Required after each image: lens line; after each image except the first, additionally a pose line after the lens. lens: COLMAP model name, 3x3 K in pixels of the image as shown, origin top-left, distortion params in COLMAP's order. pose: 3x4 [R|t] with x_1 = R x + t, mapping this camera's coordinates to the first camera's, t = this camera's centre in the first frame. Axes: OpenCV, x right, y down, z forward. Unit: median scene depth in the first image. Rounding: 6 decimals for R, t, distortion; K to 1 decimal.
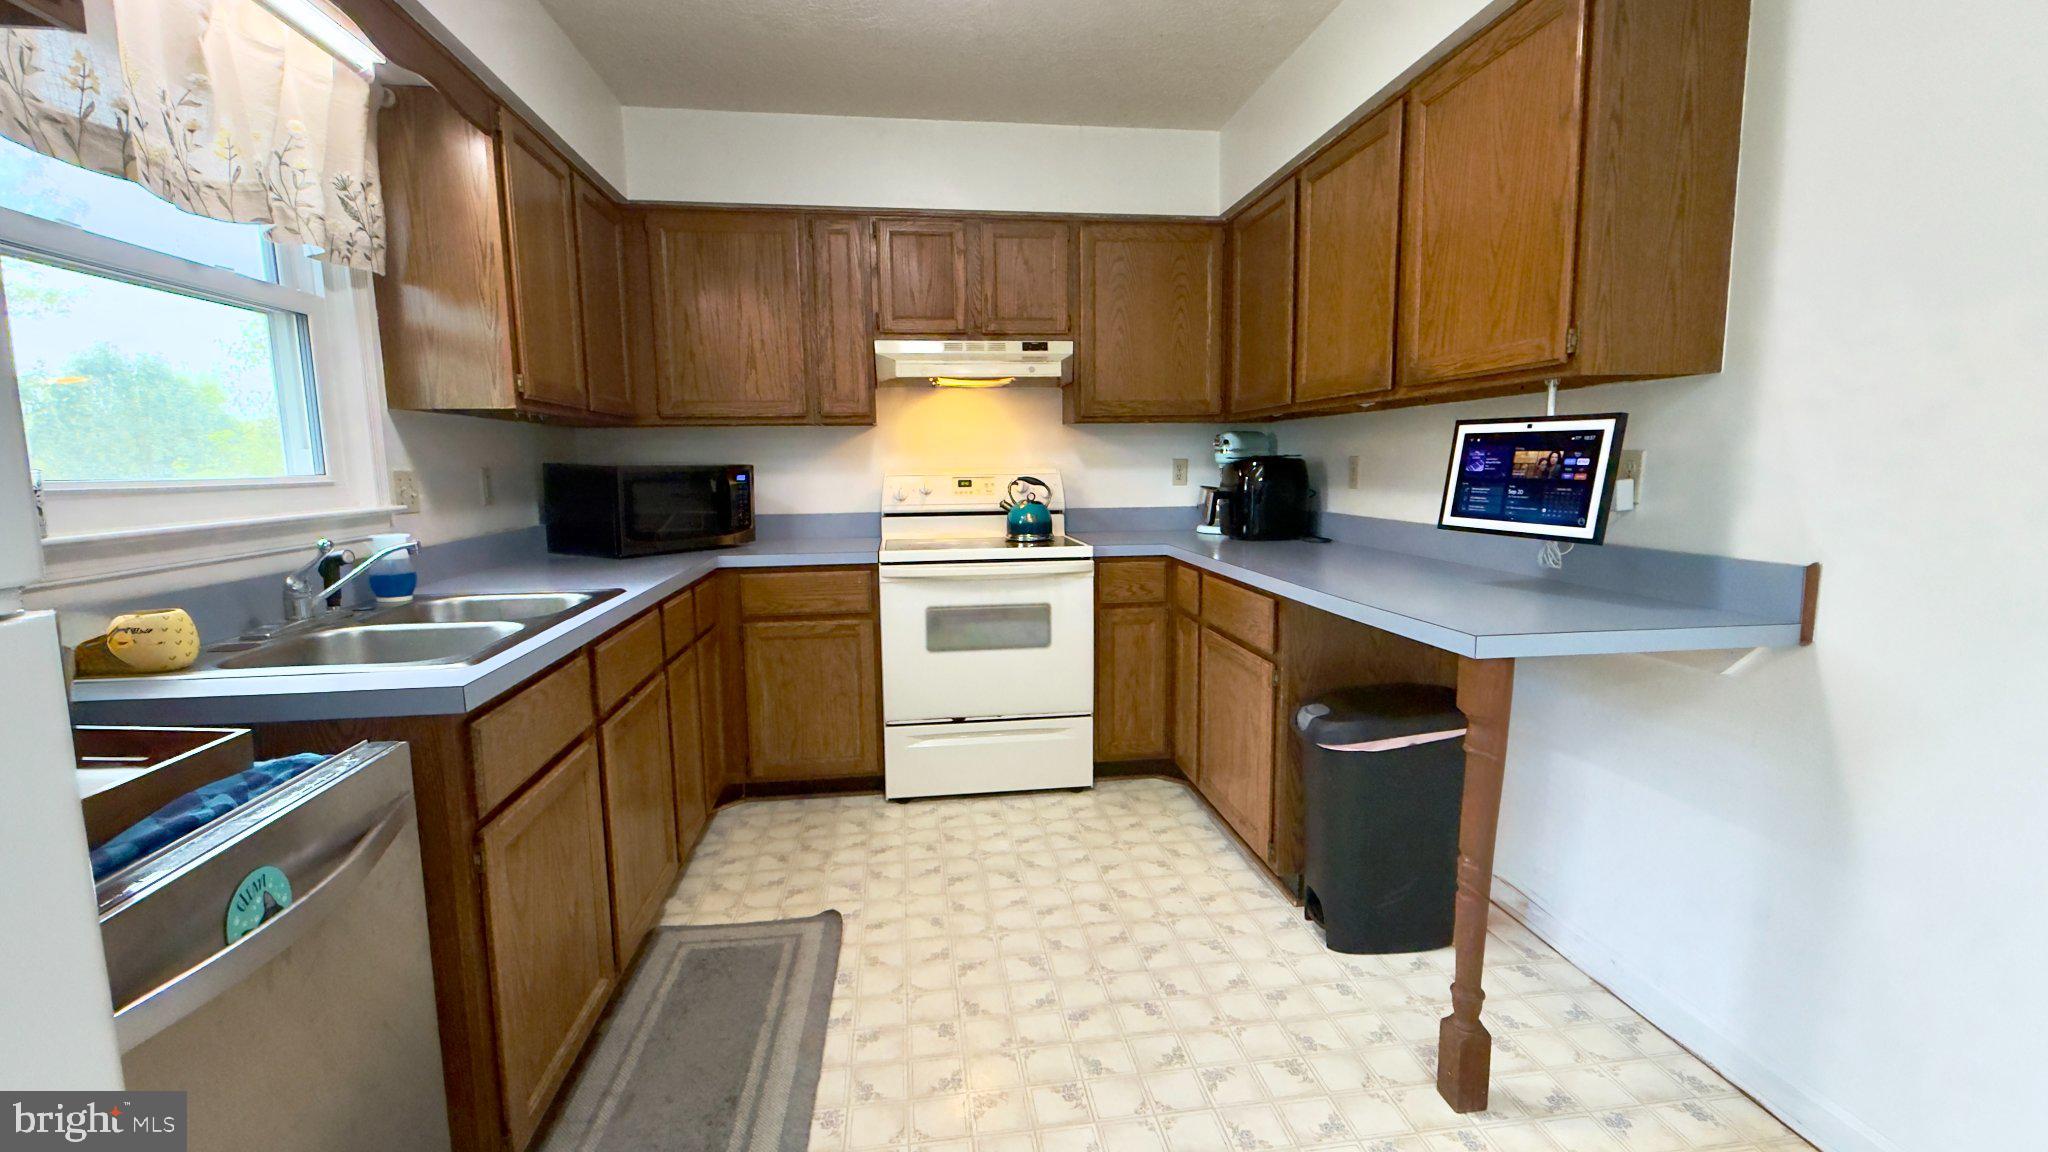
lens RADIAL K [[900.6, 0, 1024.0], [0, 900.6, 576.0], [0, 0, 1]] dist [0.001314, 0.000251]
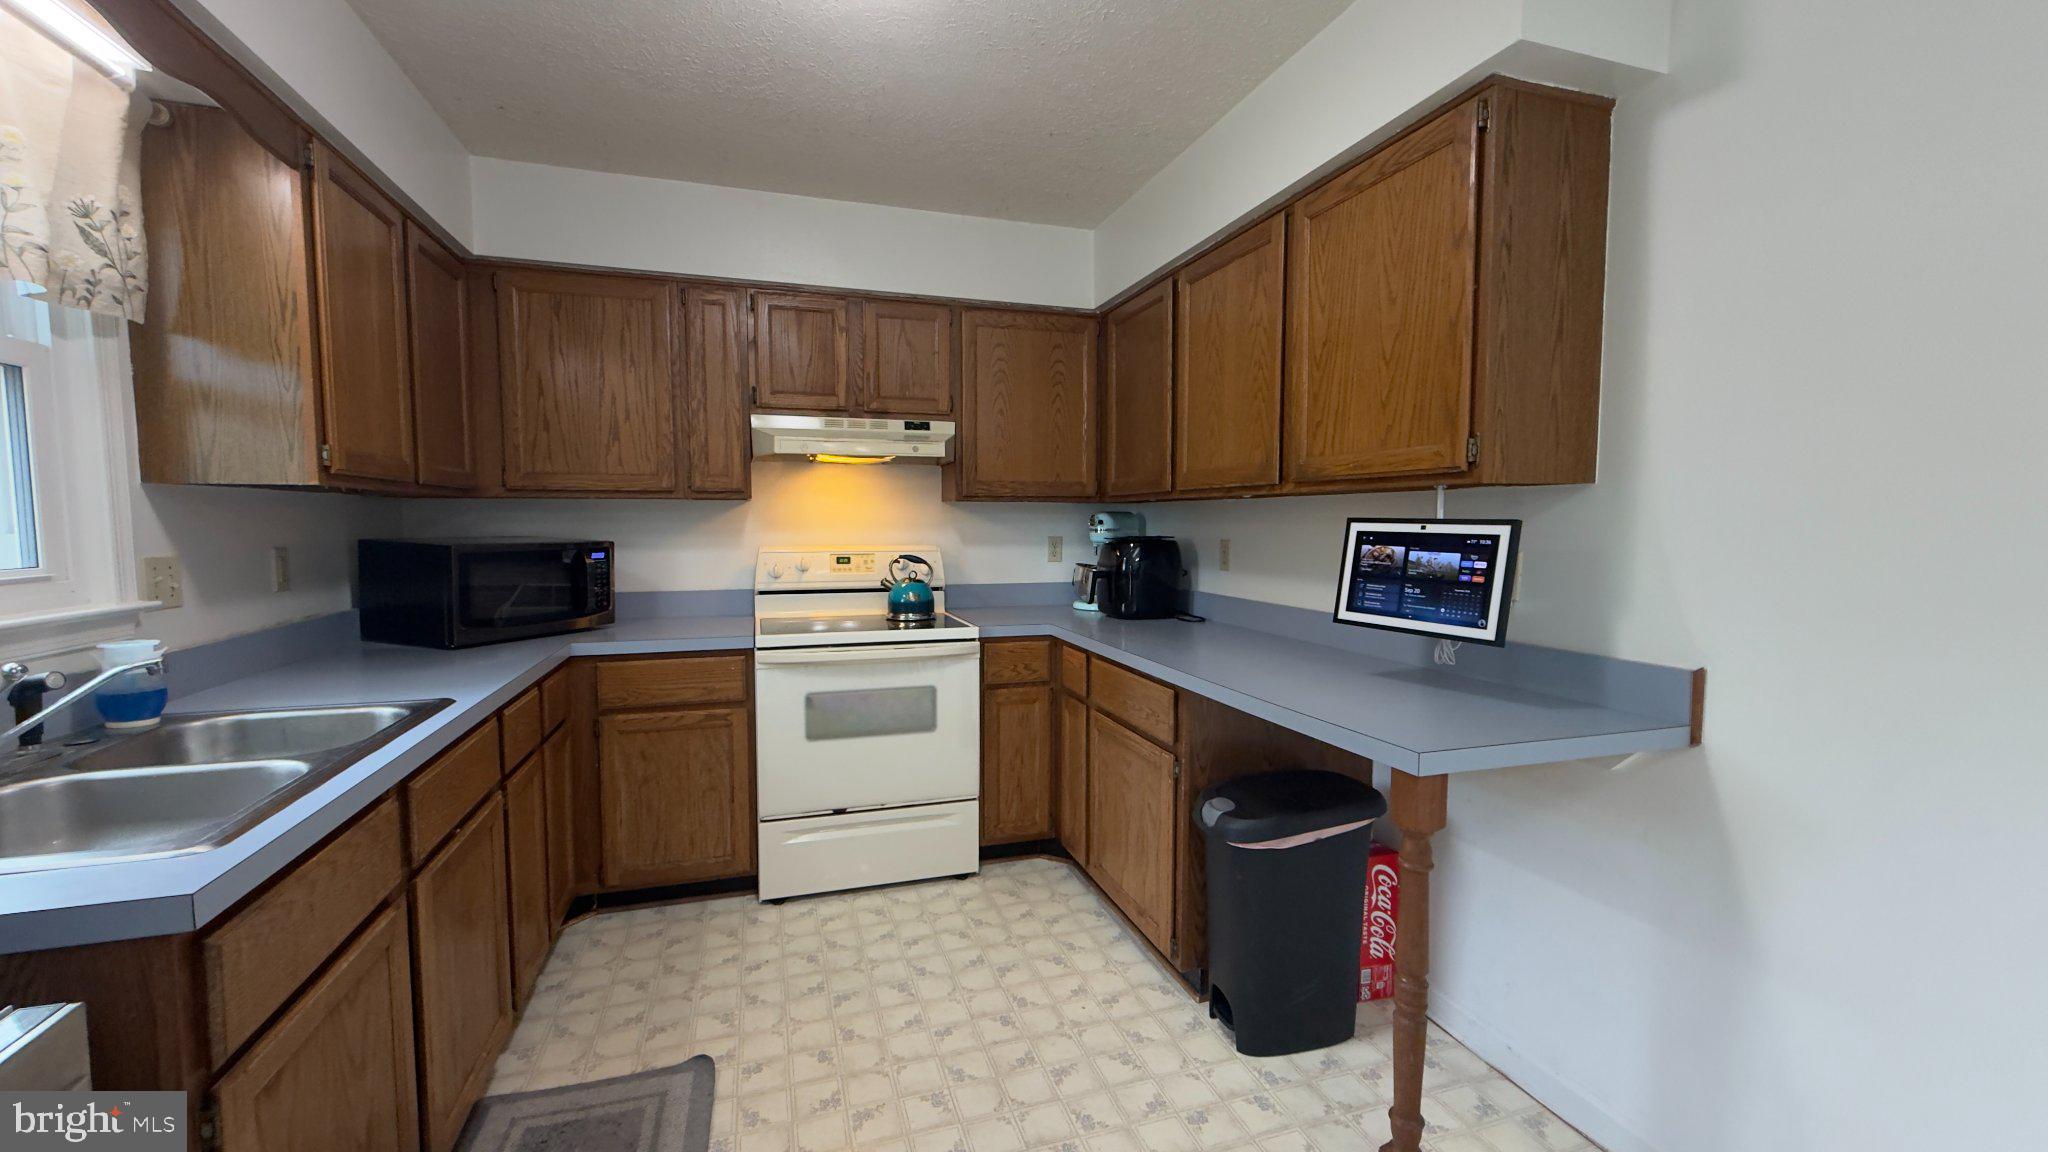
lens RADIAL K [[828.6, 0, 1024.0], [0, 828.6, 576.0], [0, 0, 1]] dist [0.000069, -0.000258]
pose [[0.984544, 0.001672, 0.175130, -0.041298], [0.008707, 0.998251, -0.058481, -0.042672], [-0.174921, 0.059102, 0.982807, 0.107232]]
